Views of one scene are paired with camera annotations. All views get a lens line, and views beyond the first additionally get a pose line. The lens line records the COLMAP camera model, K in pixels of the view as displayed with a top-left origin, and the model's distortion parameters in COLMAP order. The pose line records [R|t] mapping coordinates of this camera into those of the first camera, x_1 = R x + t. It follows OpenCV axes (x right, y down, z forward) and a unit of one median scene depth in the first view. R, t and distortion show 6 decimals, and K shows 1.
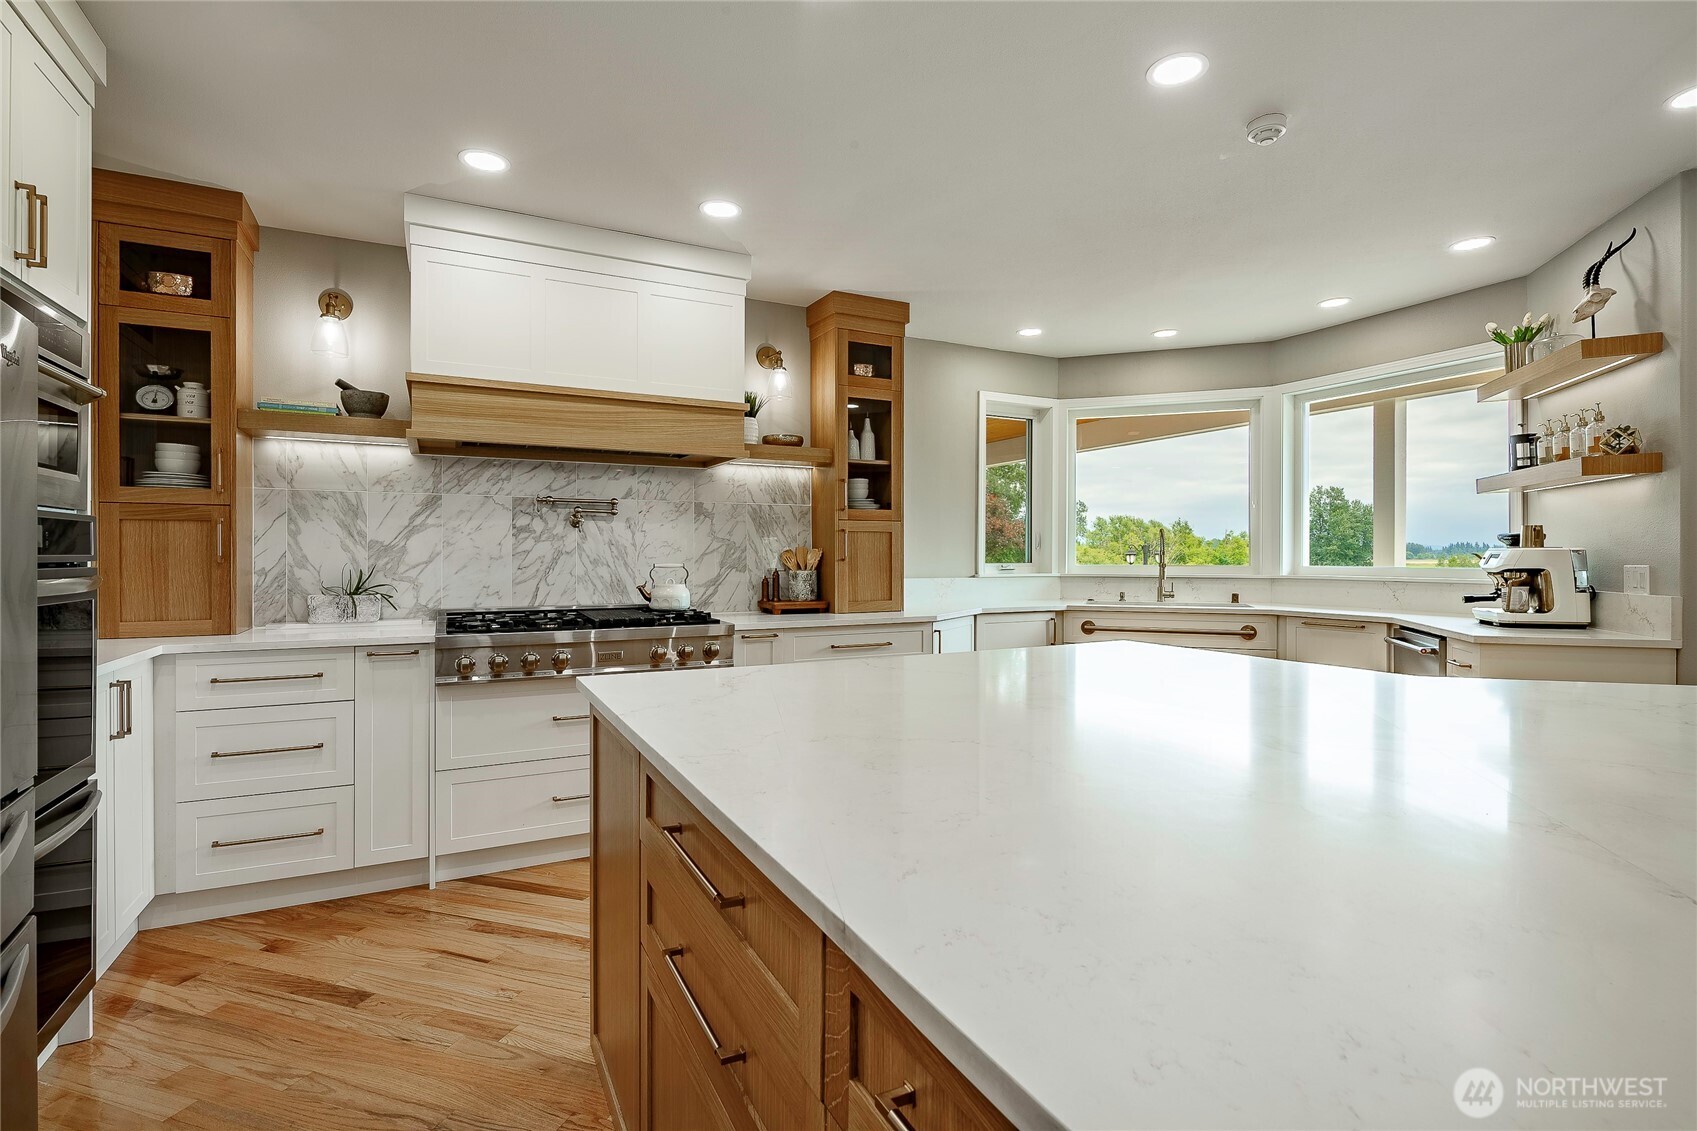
lens RADIAL K [[803.7, 0, 840.7], [0, 803.7, 556.6], [0, 0, 1]] dist [0.002047, -0.000173]
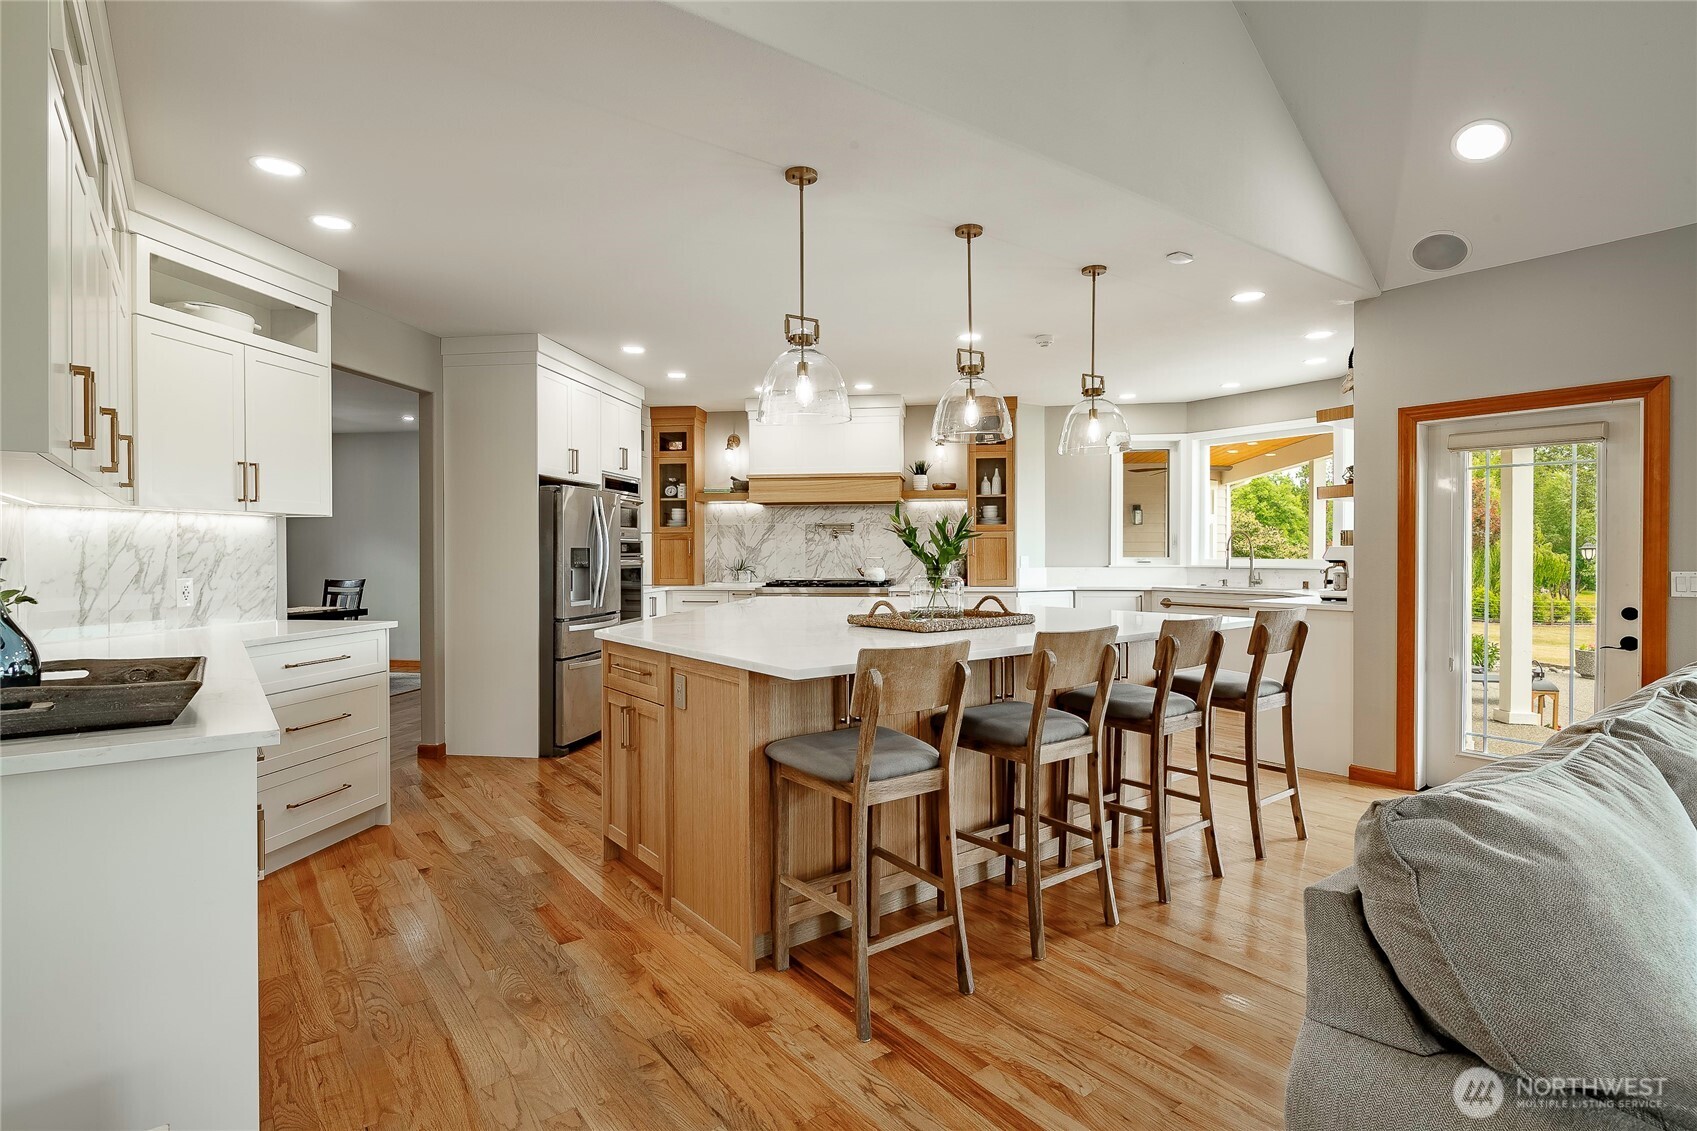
lens RADIAL K [[833.7, 0, 846.4], [0, 833.7, 564.6], [0, 0, 1]] dist [-0.001355, -0.000112]
pose [[0.821279, 0.005627, -0.570499, 0.944215], [0.002202, 0.999913, 0.013033, 0.001469], [0.570523, -0.011960, 0.821195, -0.724550]]
